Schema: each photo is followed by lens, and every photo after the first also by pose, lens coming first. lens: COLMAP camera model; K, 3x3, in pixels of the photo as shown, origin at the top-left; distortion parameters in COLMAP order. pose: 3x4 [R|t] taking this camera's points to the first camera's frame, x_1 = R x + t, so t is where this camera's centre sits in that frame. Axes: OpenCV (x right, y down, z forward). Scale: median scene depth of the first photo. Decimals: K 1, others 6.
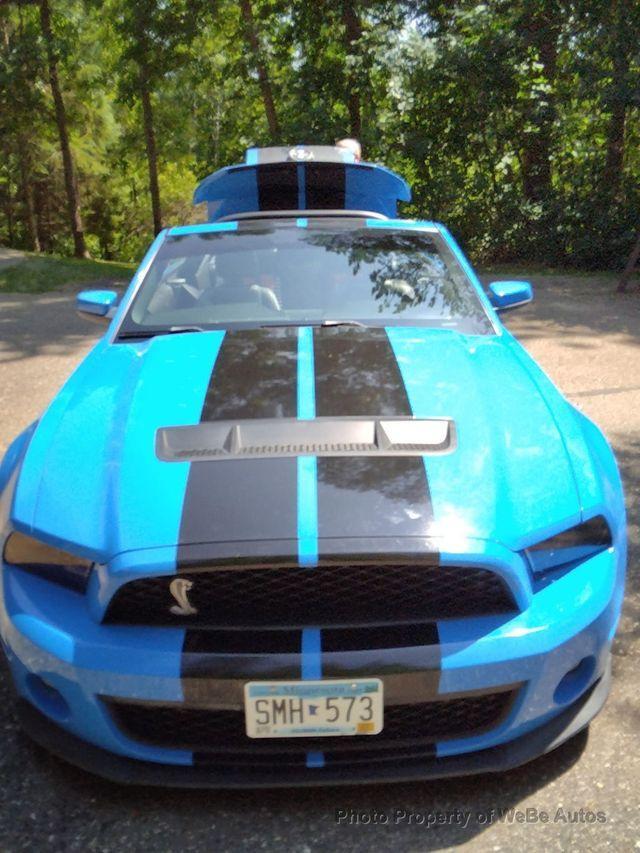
lens RADIAL K [[818.7, 0, 320.5], [0, 818.7, 419.0], [0, 0, 1]] dist [0.032128, 0.000000]
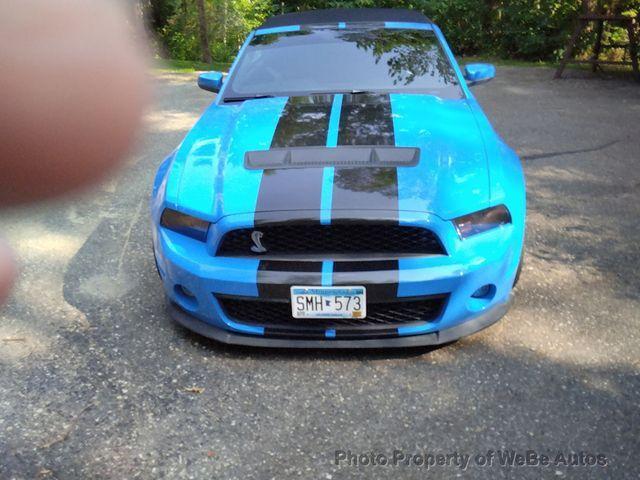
lens RADIAL K [[614.2, 0, 315.3], [0, 614.2, 239.1], [0, 0, 1]] dist [0.032128, 0.000000]
pose [[0.995223, 0.021540, -0.095223, 0.089193], [-0.011359, 0.994281, 0.106193, 0.065264], [0.096965, -0.104604, 0.989776, -0.340865]]
